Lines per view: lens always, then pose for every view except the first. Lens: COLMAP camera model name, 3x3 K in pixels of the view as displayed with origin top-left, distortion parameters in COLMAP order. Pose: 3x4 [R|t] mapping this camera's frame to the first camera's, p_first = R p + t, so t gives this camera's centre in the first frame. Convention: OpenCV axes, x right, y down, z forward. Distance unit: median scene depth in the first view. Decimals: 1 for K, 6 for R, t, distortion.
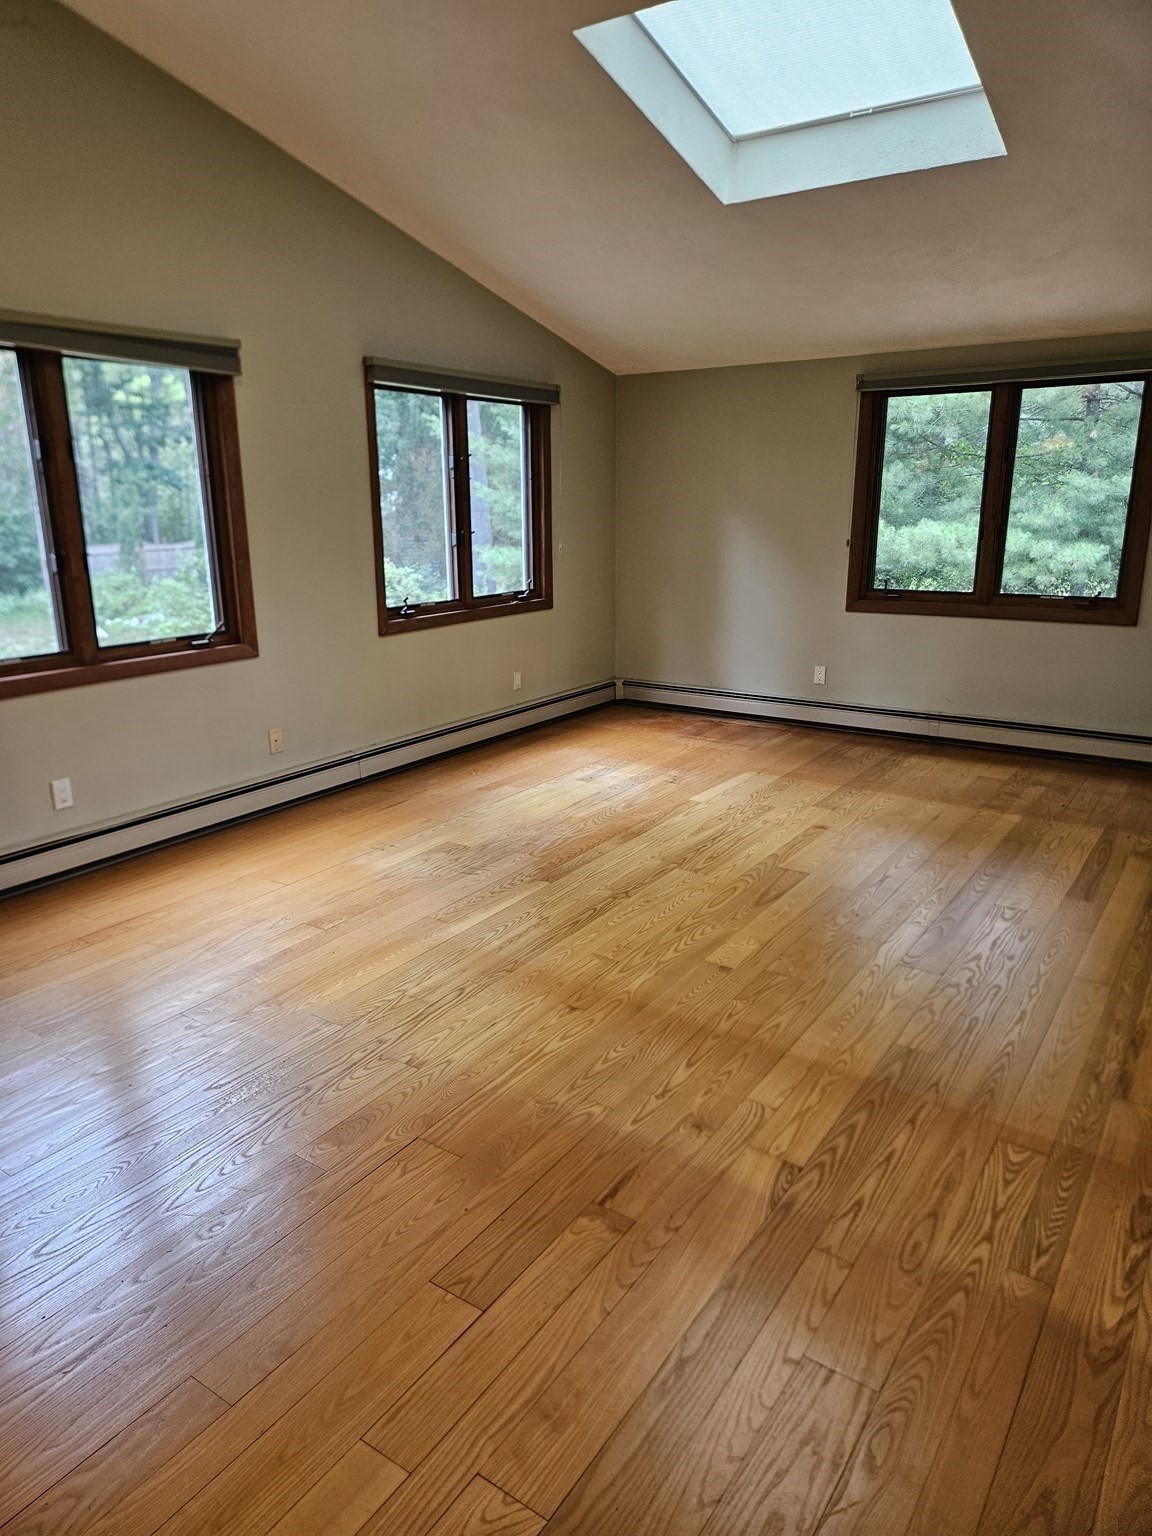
lens RADIAL K [[1053.9, 0, 576.0], [0, 1053.9, 768.0], [0, 0, 1]] dist [0.167729, -0.210517]
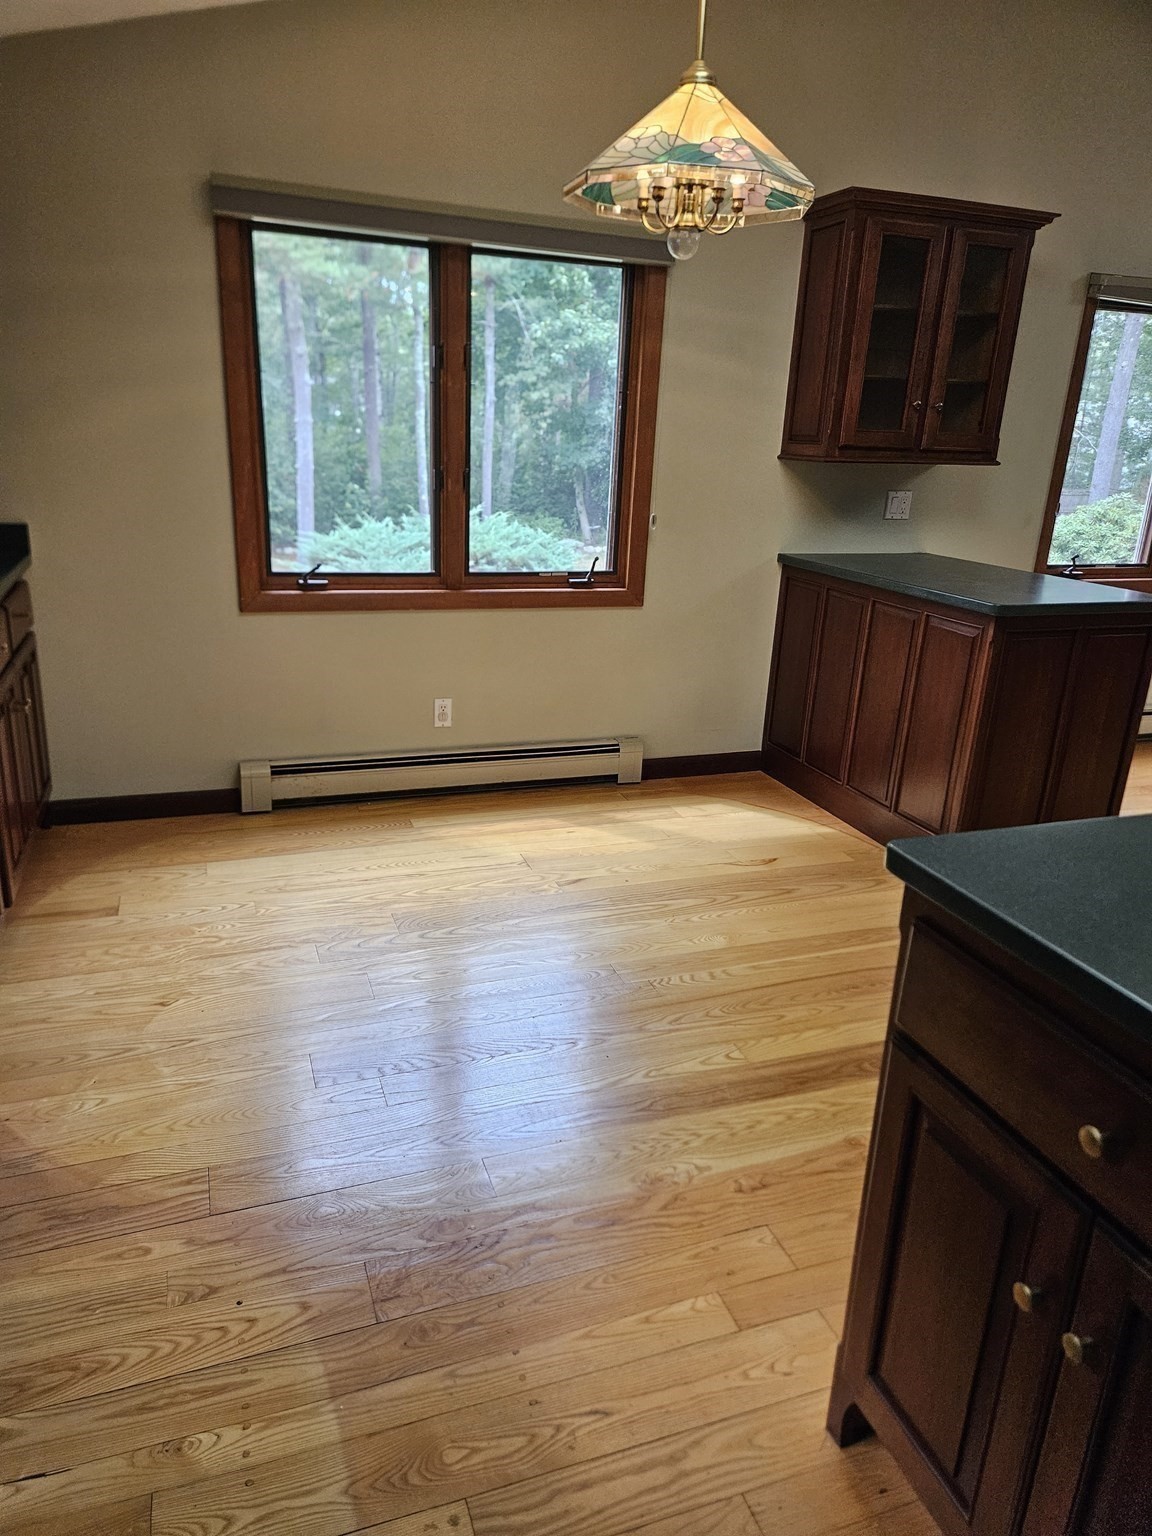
lens RADIAL K [[1053.9, 0, 576.0], [0, 1053.9, 768.0], [0, 0, 1]] dist [0.167729, -0.210517]
pose [[0.800503, 0.237845, -0.550113, 0.346367], [-0.205817, 0.971157, 0.120389, -0.136428], [0.562880, 0.016851, 0.826367, 0.498503]]
